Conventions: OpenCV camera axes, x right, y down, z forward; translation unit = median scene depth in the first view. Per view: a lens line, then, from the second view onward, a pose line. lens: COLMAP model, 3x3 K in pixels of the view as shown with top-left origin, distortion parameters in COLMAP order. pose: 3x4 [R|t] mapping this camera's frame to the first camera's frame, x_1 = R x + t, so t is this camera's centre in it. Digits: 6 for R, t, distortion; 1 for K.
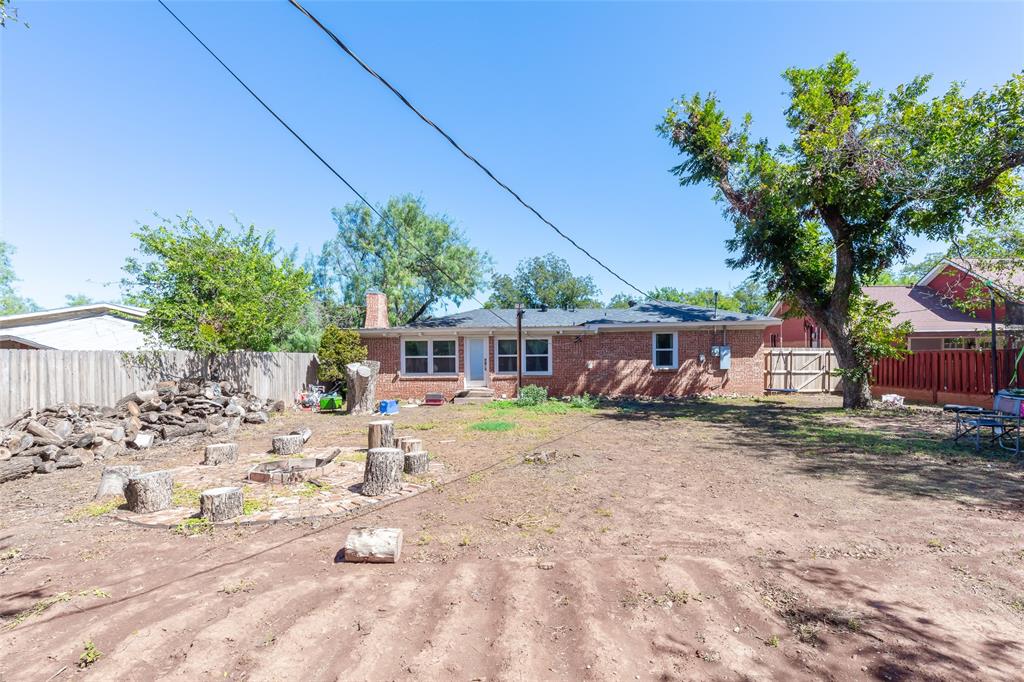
lens RADIAL K [[471.0, 0, 515.9], [0, 471.0, 362.2], [0, 0, 1]] dist [-0.000005, -0.000817]
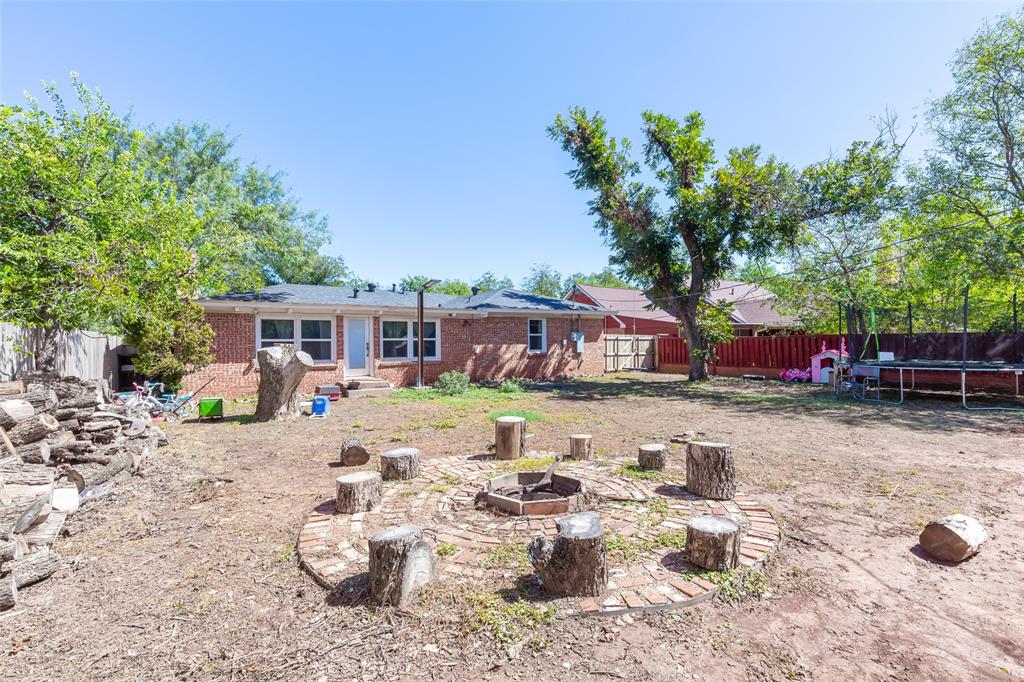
lens RADIAL K [[471.0, 0, 512.3], [0, 471.0, 338.7], [0, 0, 1]] dist [-0.000005, -0.000817]
pose [[0.821298, 0.007269, 0.570454, -0.341322], [0.004936, 0.999791, -0.019846, 0.003326], [-0.570479, 0.019116, 0.821090, 0.153626]]
